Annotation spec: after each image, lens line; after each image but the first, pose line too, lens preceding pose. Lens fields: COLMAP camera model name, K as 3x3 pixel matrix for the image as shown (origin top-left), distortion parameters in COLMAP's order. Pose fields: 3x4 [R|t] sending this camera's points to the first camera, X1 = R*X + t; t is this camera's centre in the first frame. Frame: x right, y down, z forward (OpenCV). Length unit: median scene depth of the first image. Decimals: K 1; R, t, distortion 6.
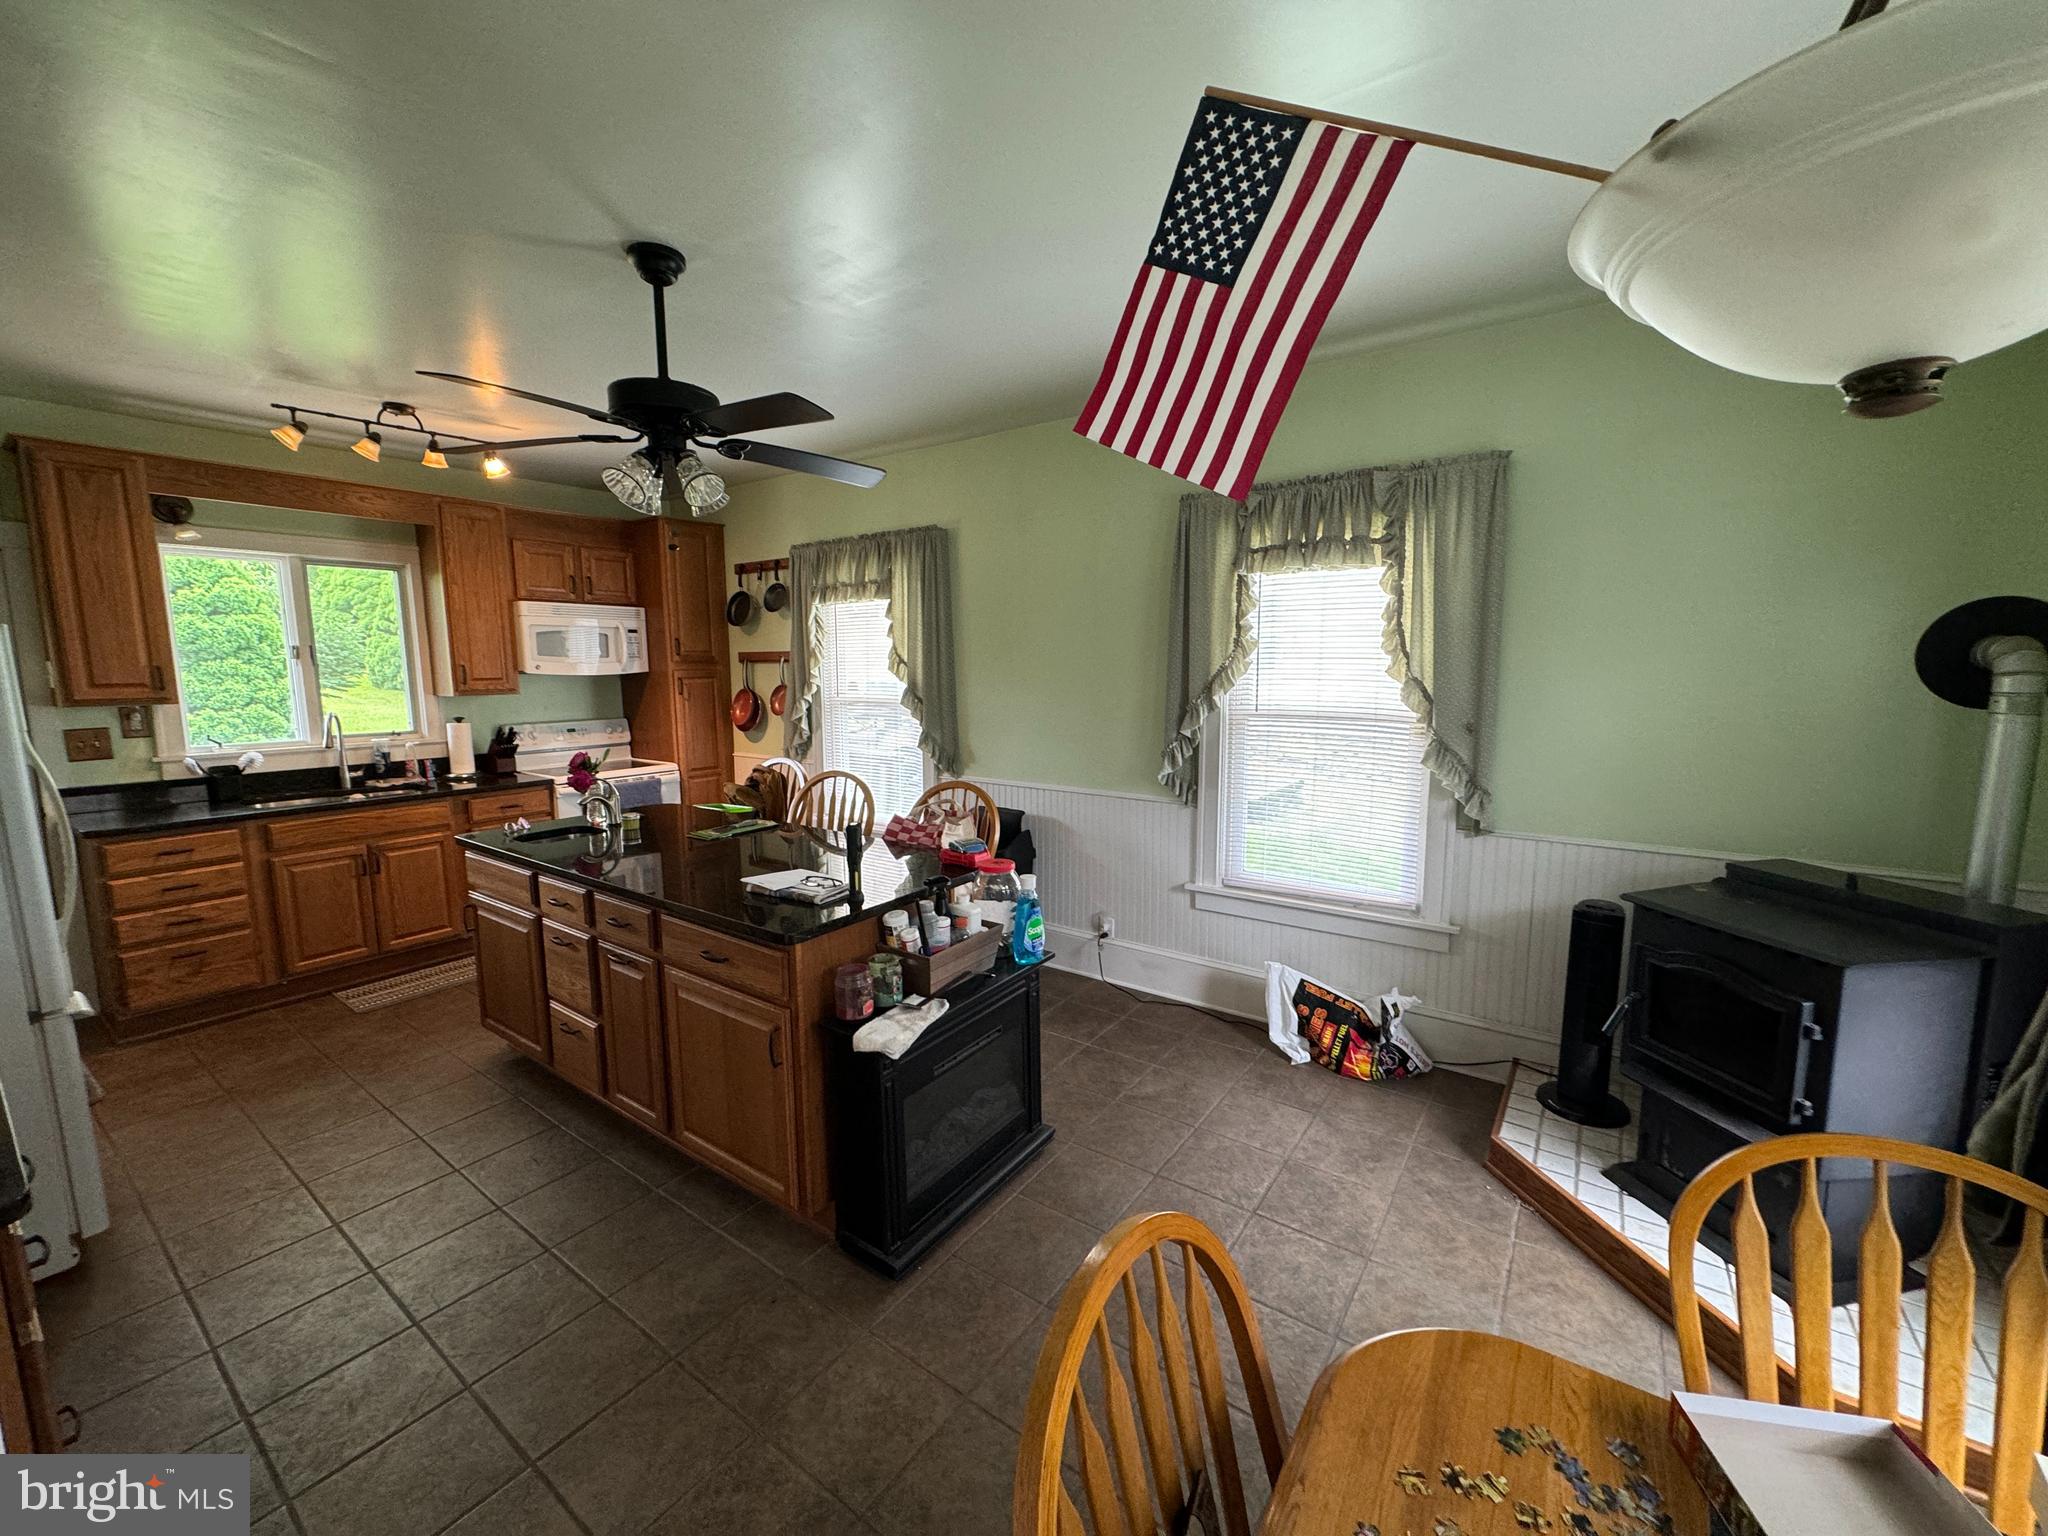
lens RADIAL K [[814.6, 0, 1026.3], [0, 814.6, 763.0], [0, 0, 1]] dist [-0.000809, 0.000210]
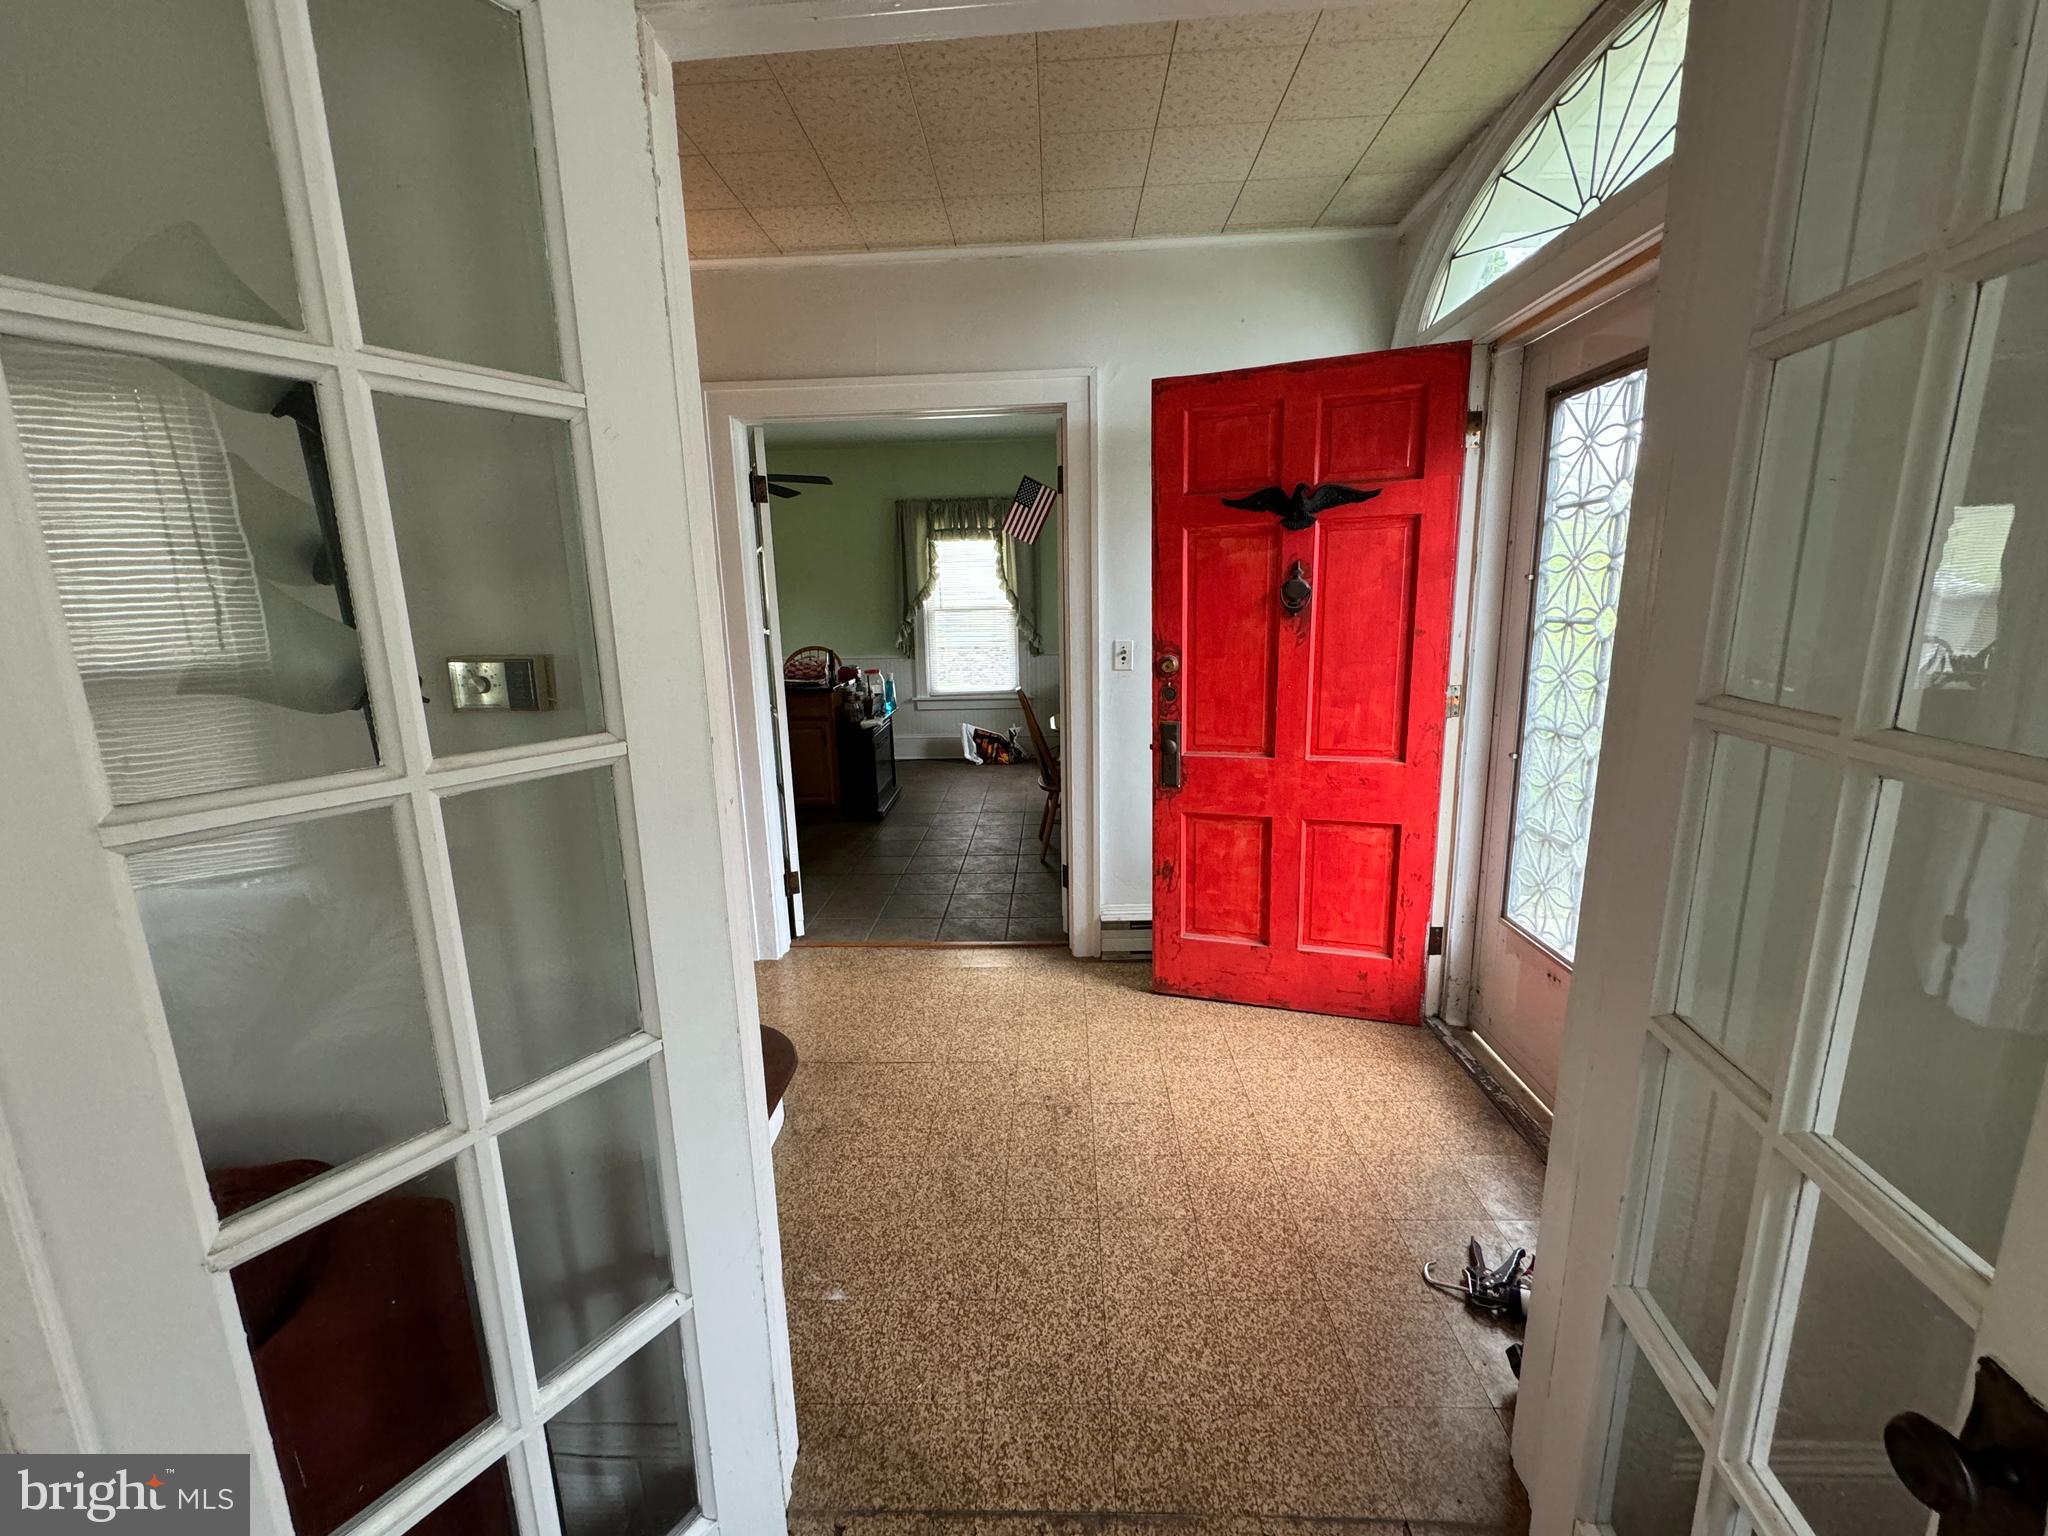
lens RADIAL K [[814.6, 0, 1022.3], [0, 814.6, 759.8], [0, 0, 1]] dist [-0.000809, 0.000210]
pose [[0.835708, -0.124891, 0.534785, -0.963164], [0.086701, 0.991590, 0.096084, 0.189091], [-0.542287, -0.033932, 0.839508, -1.195764]]
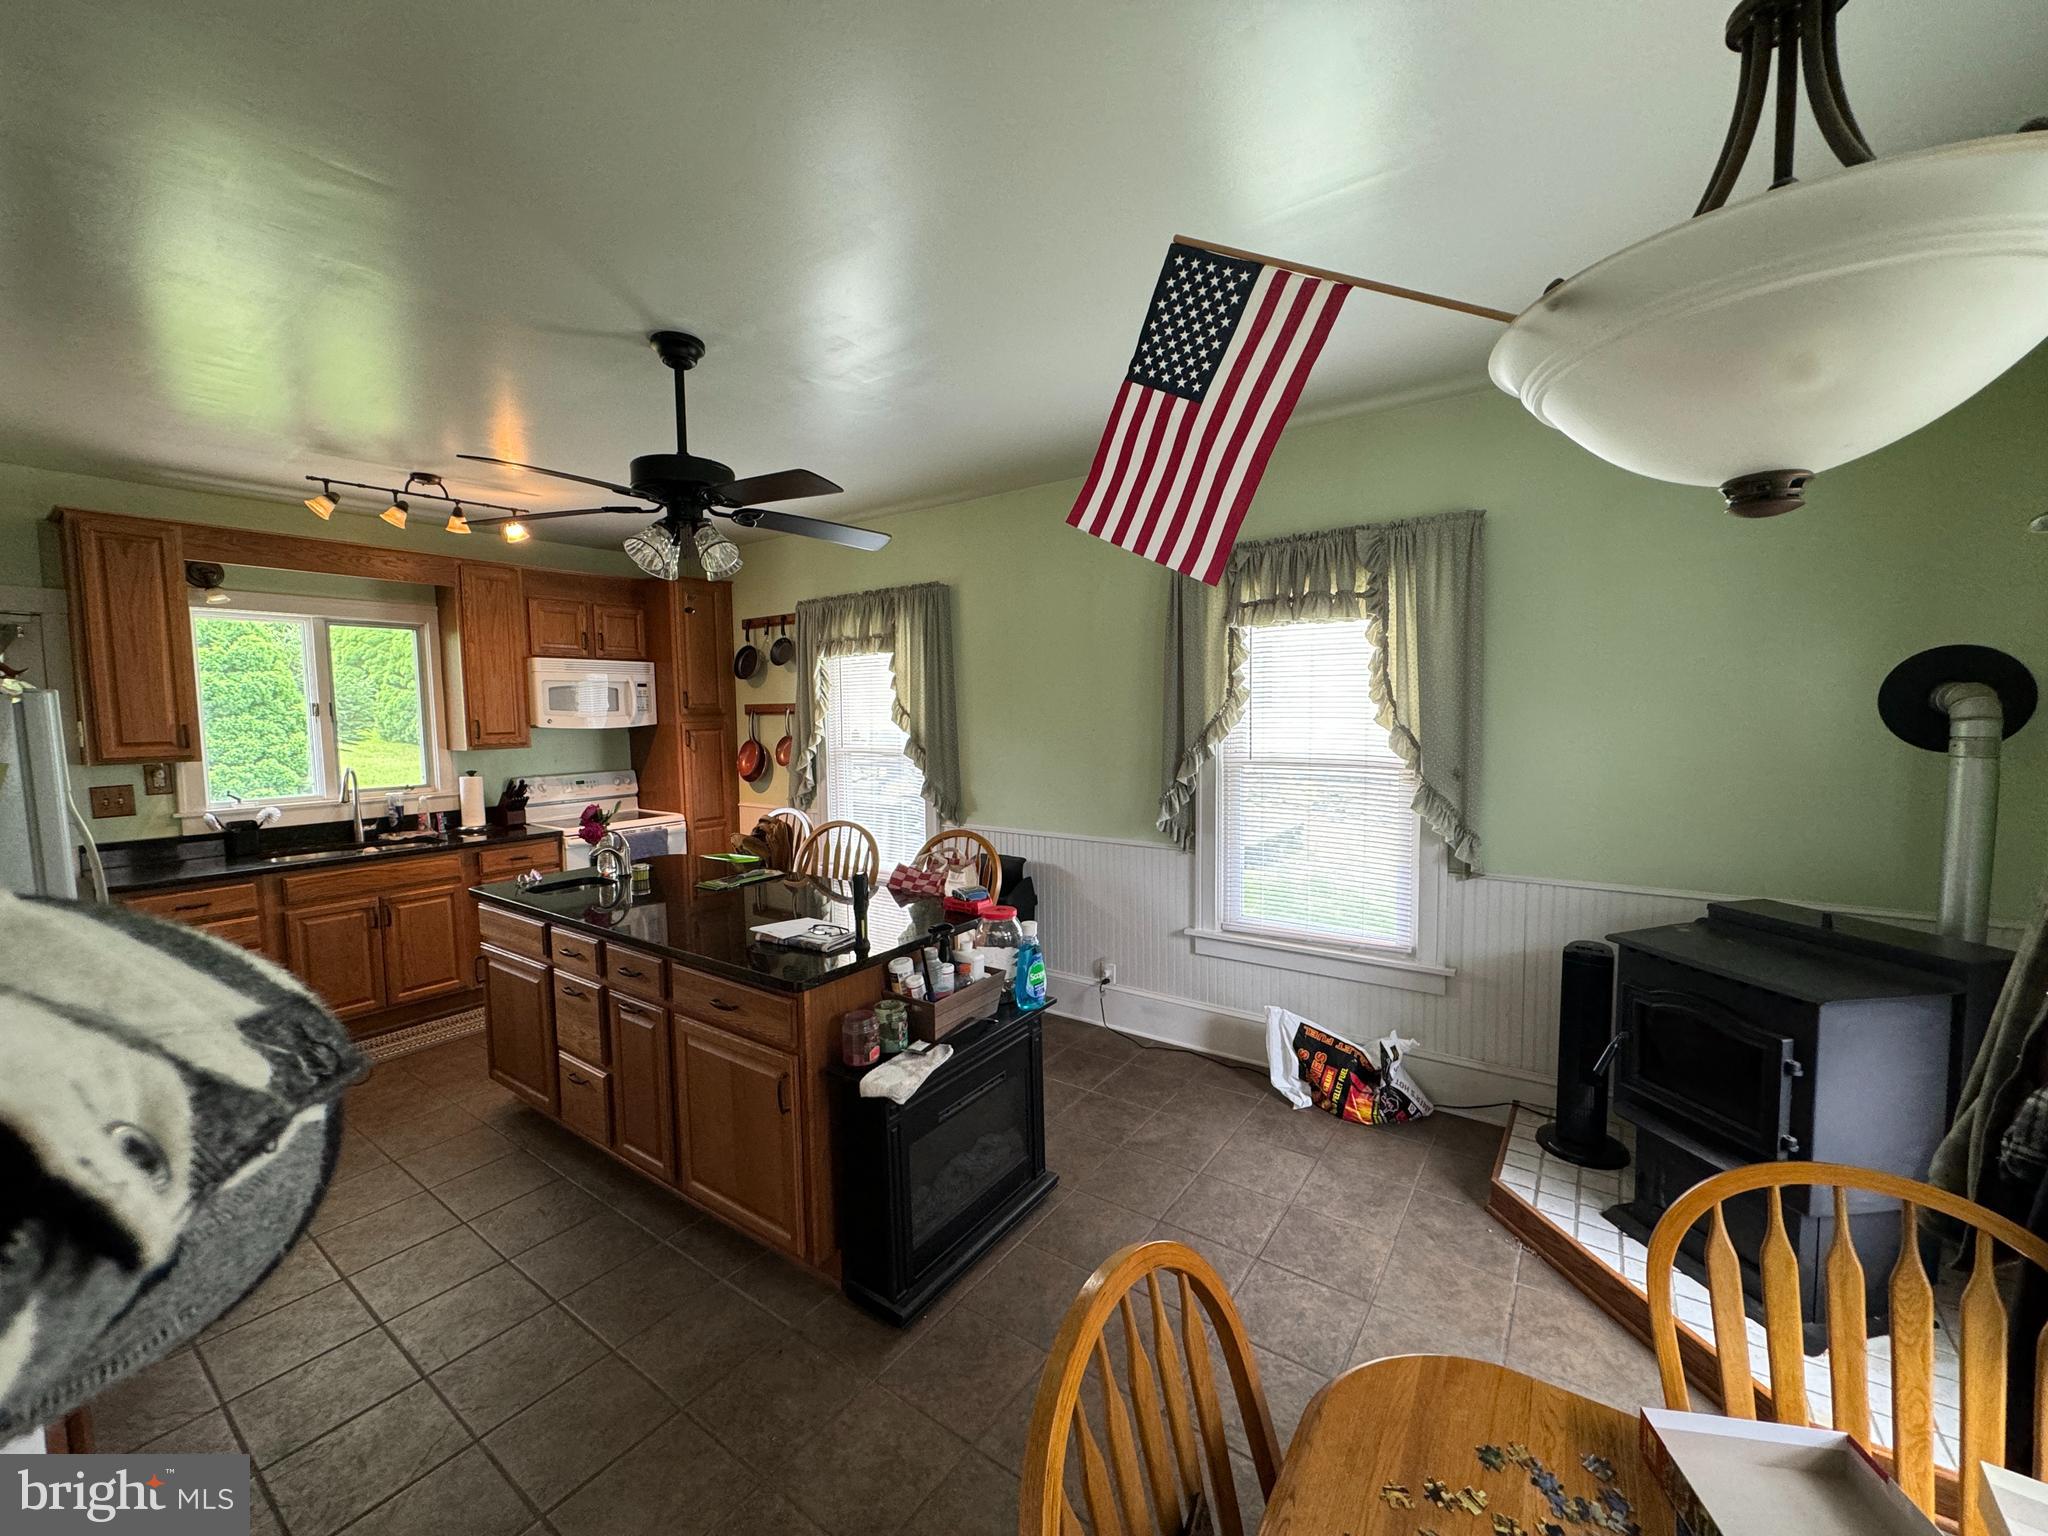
lens RADIAL K [[814.6, 0, 1025.6], [0, 814.6, 764.2], [0, 0, 1]] dist [-0.000809, 0.000210]
pose [[0.999953, -0.009483, -0.001951, 0.000981], [0.009363, 0.998473, -0.054437, -0.004725], [0.002465, 0.054416, 0.998515, -0.036481]]
